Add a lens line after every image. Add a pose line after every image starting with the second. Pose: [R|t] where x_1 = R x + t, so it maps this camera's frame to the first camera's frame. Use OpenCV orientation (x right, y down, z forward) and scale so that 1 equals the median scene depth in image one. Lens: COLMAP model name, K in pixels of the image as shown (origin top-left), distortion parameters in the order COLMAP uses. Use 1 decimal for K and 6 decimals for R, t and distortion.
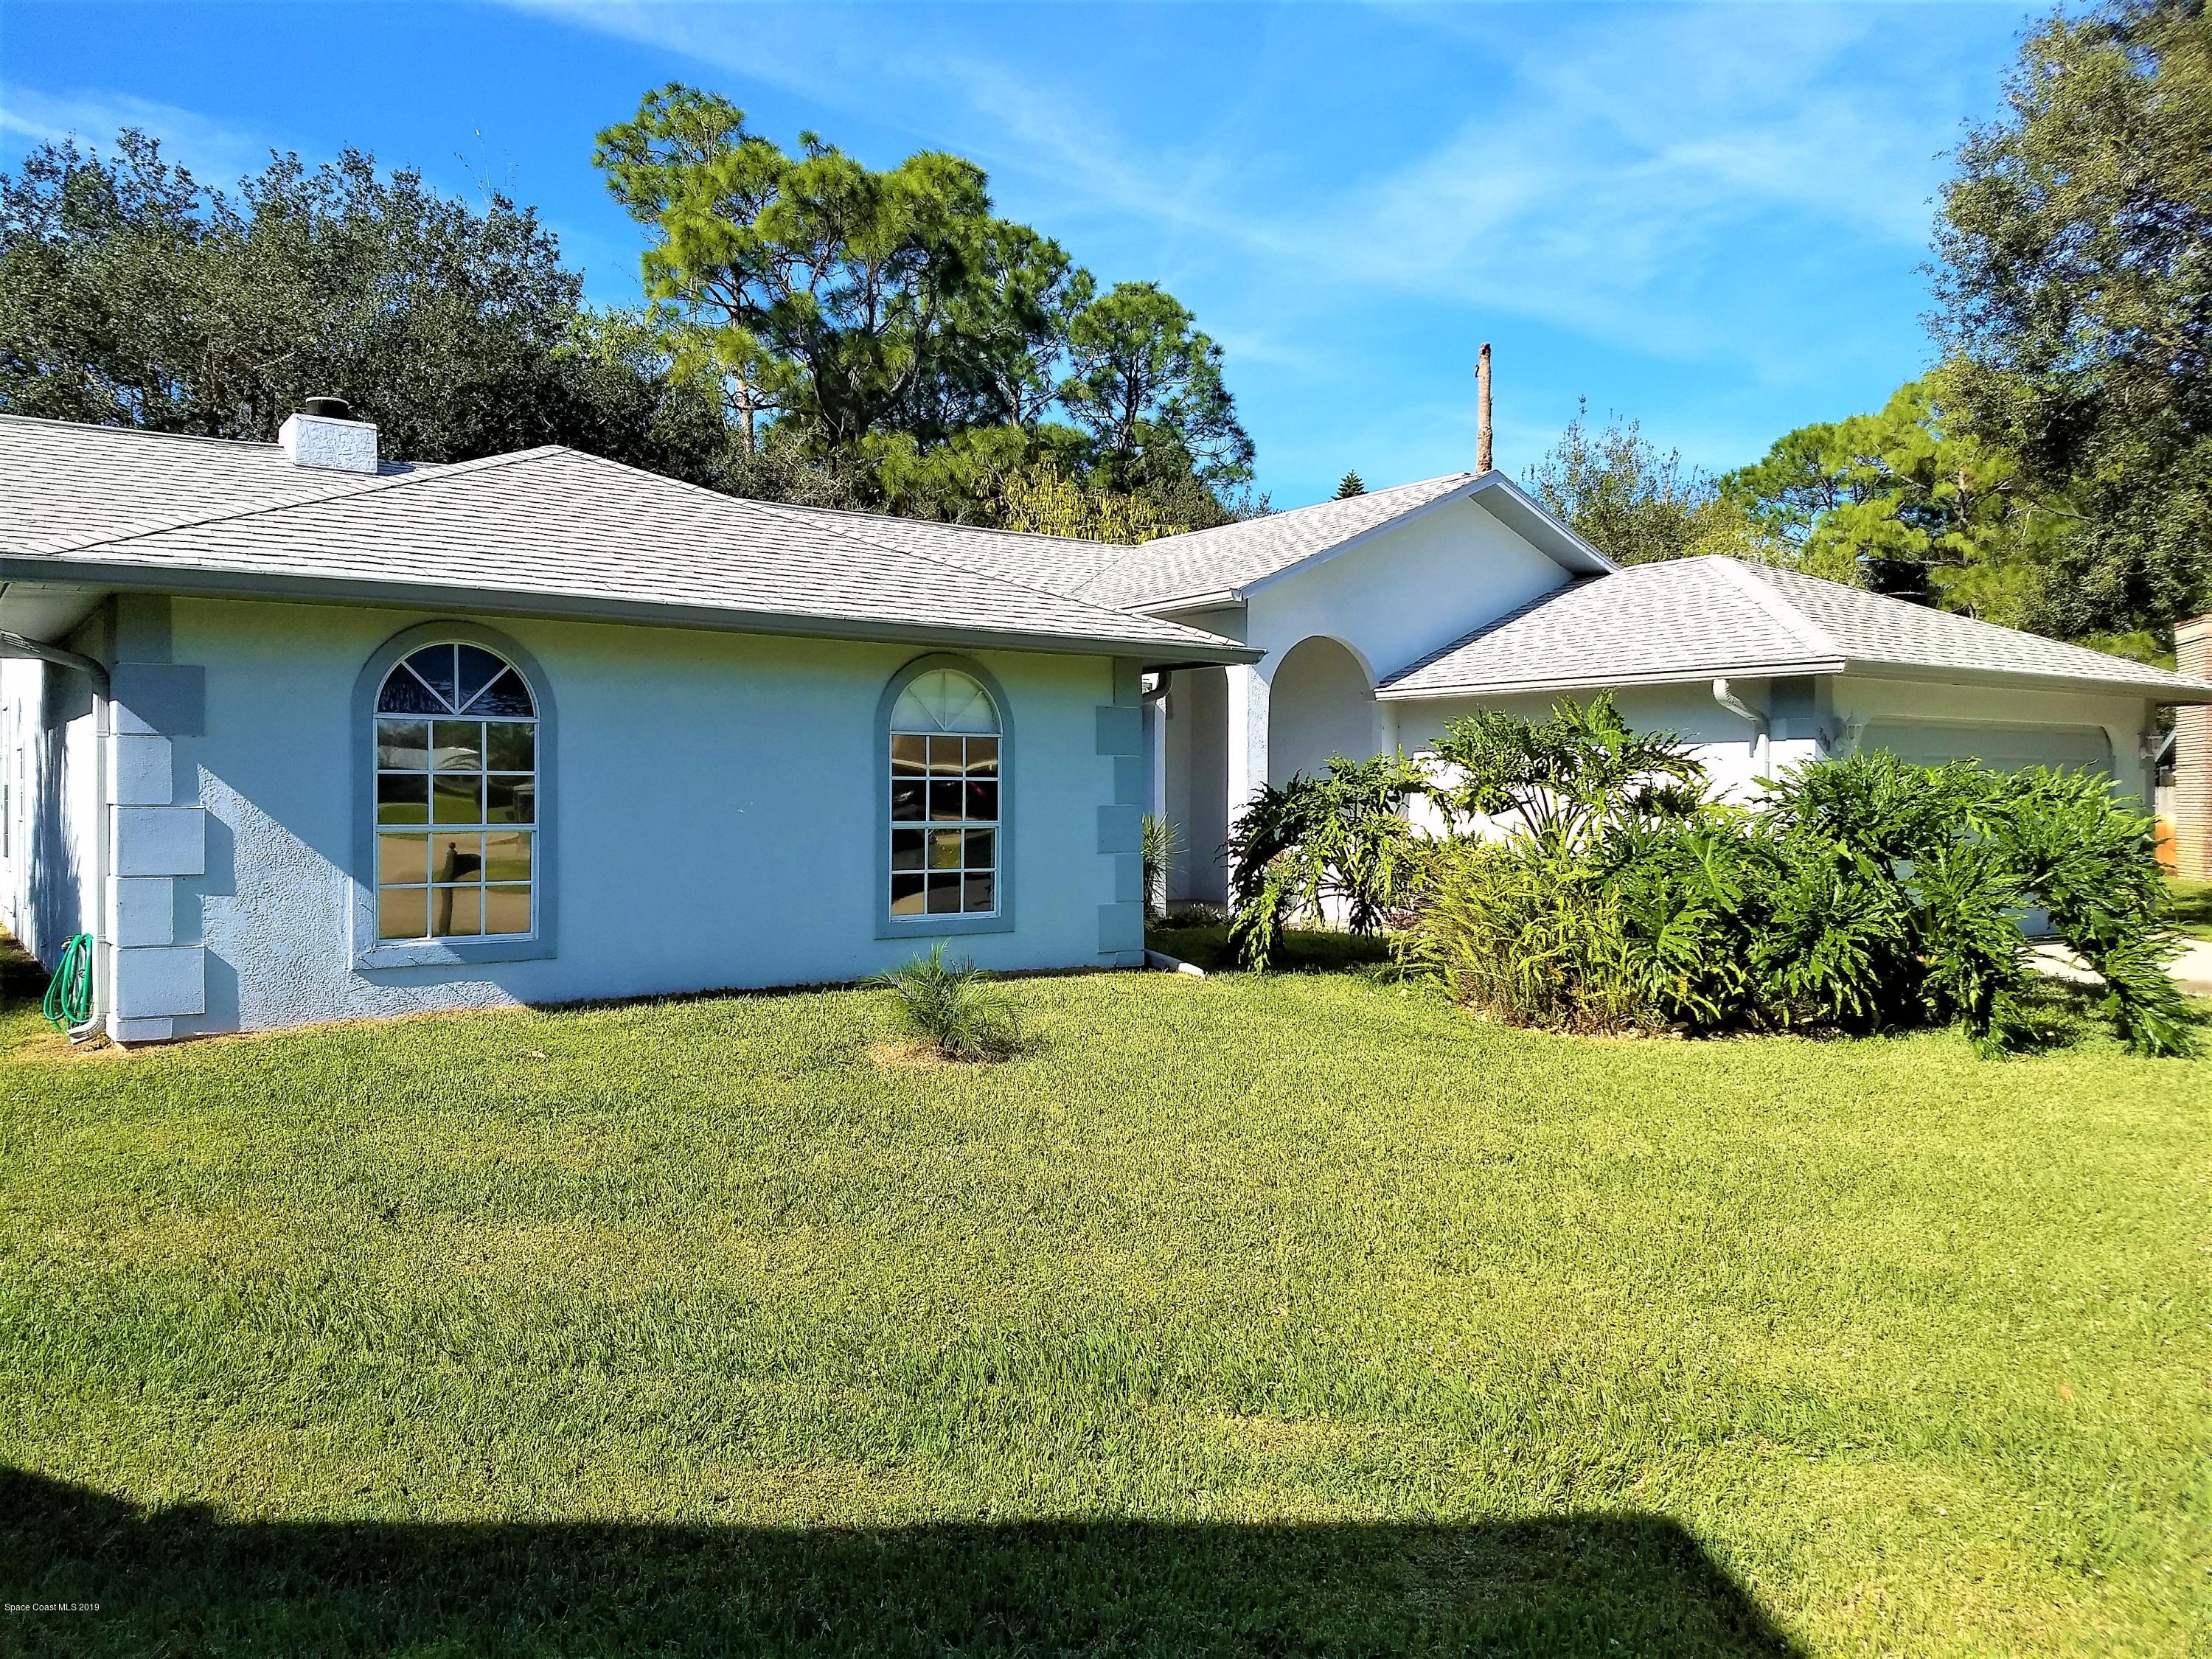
lens RADIAL K [[1704.2, 0, 1106.0], [0, 1704.2, 829.5], [0, 0, 1]] dist [0.202836, -0.277914]
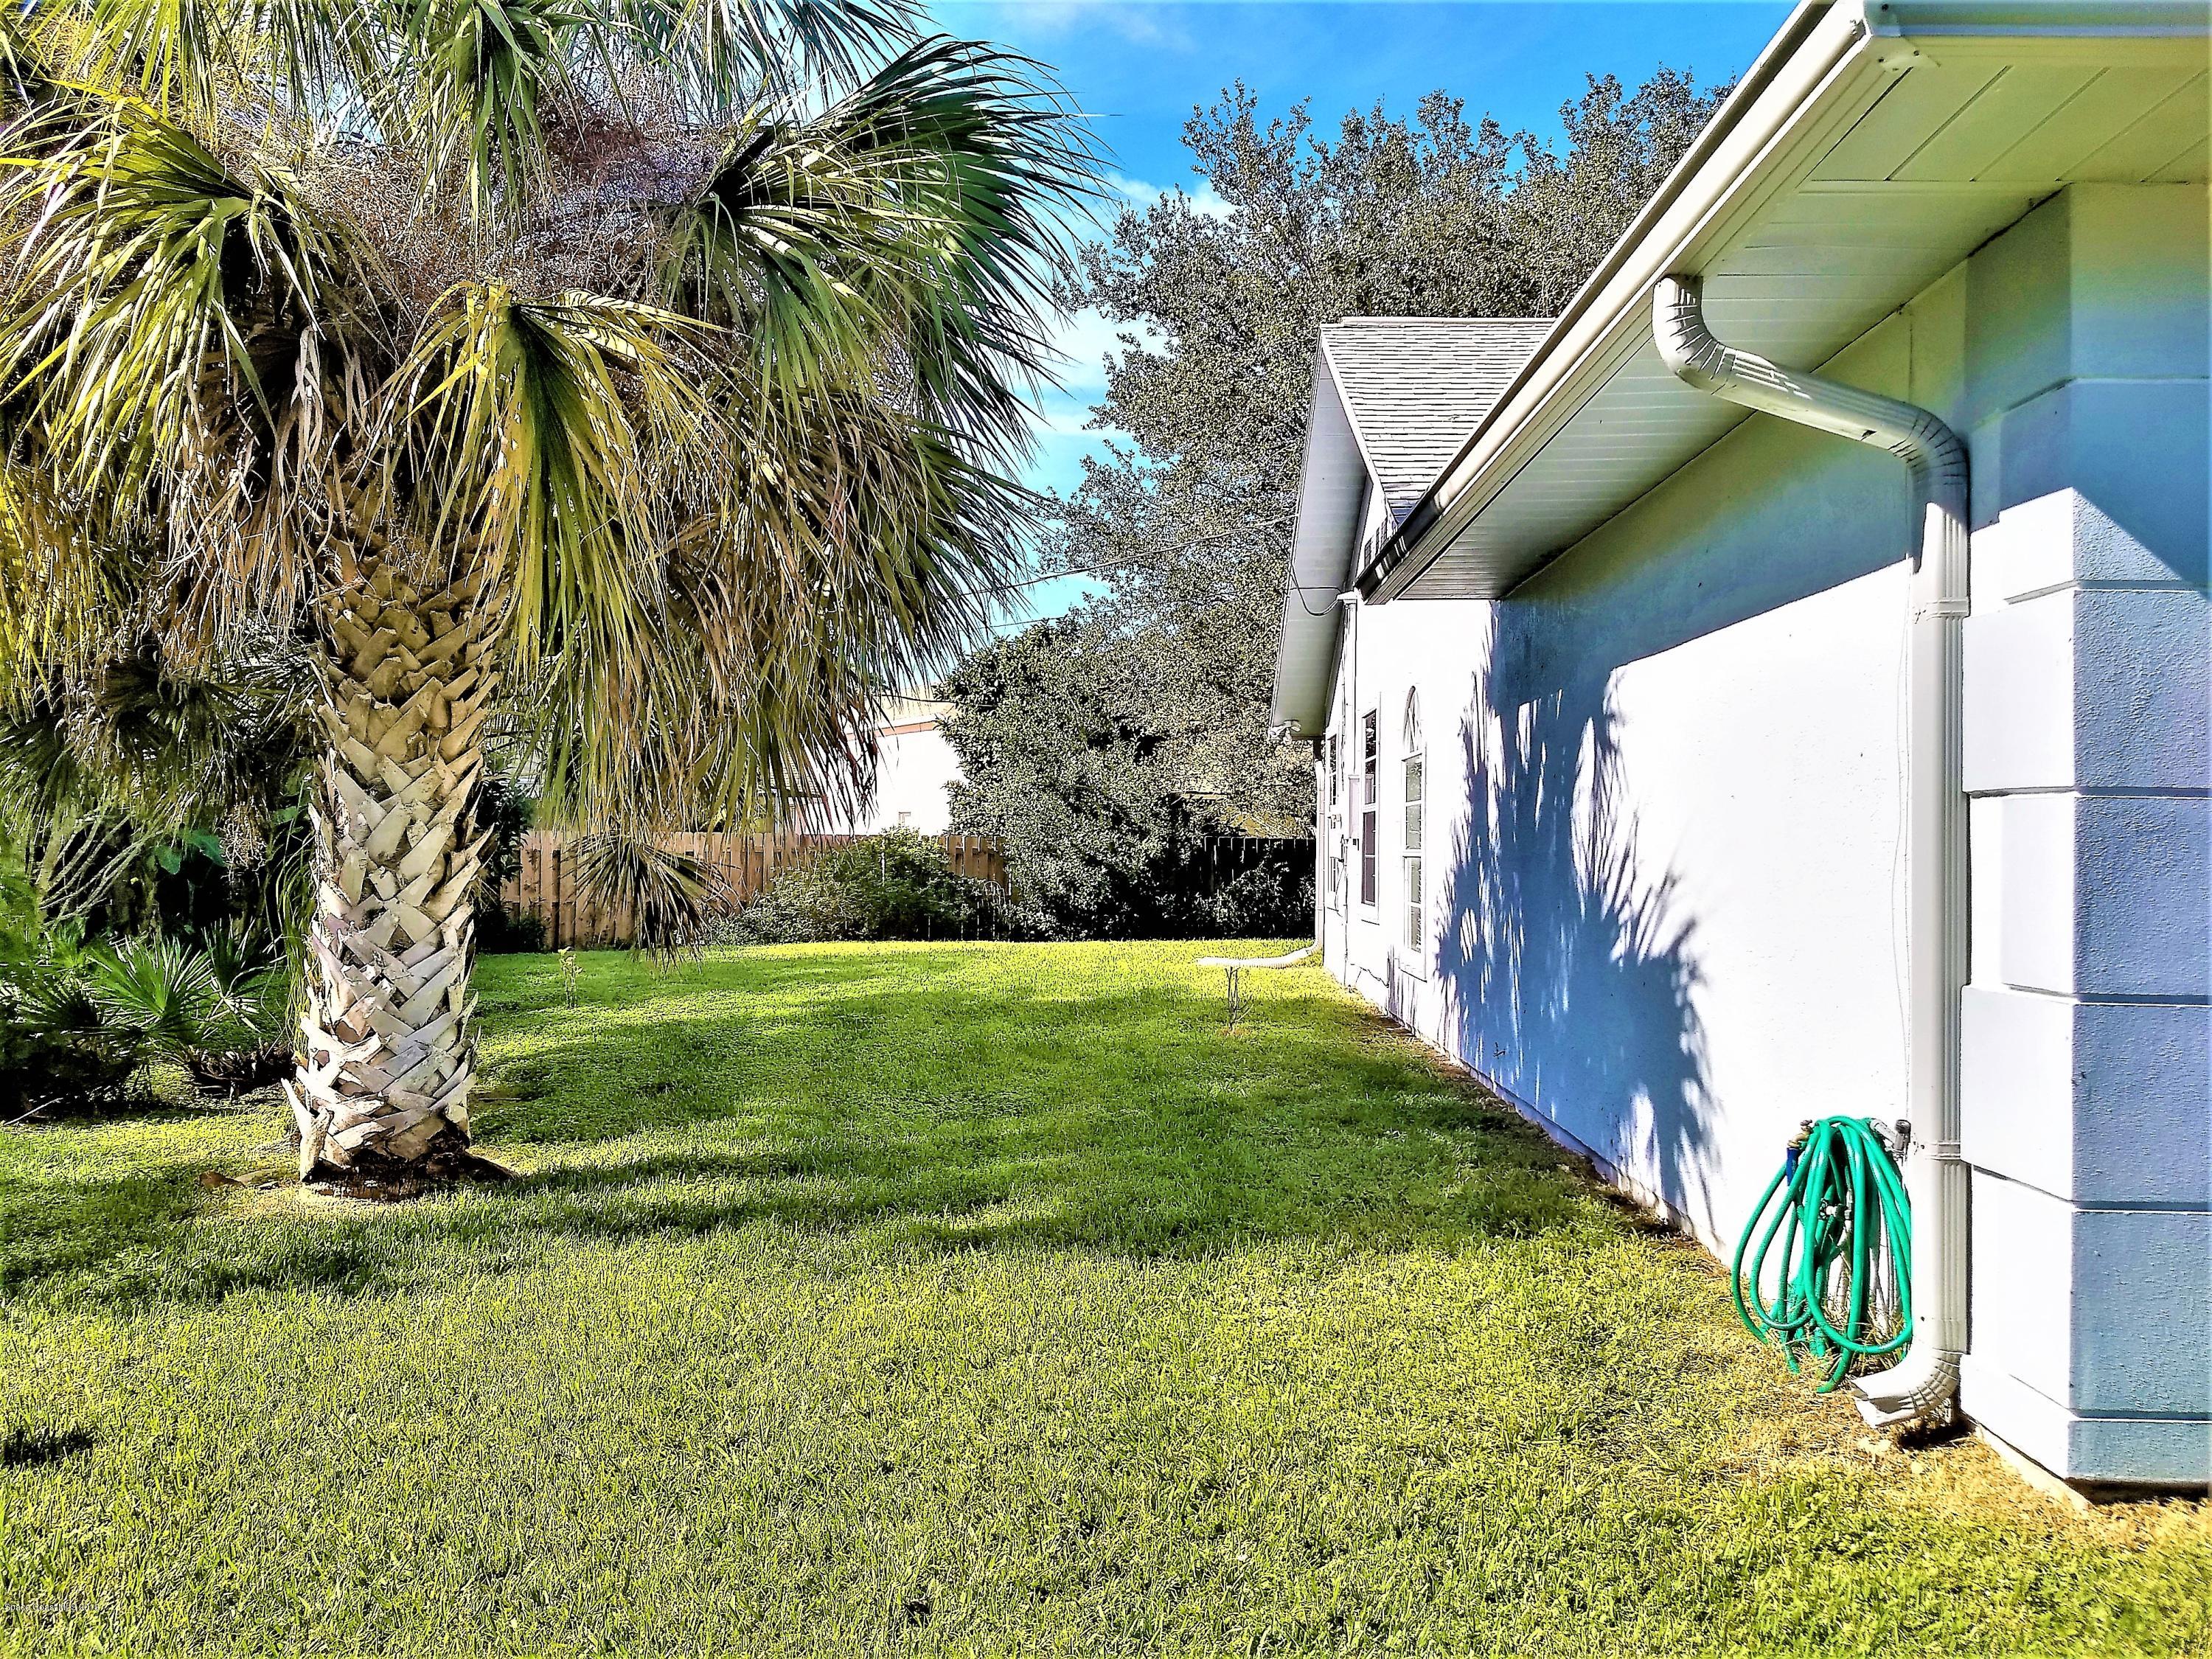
lens RADIAL K [[1704.2, 0, 1106.0], [0, 1704.2, 829.5], [0, 0, 1]] dist [0.202836, -0.277914]
pose [[0.806292, -0.004347, -0.591501, -0.502267], [-0.013698, 0.999568, -0.026017, 0.005592], [0.591358, 0.029079, 0.805884, 0.604436]]
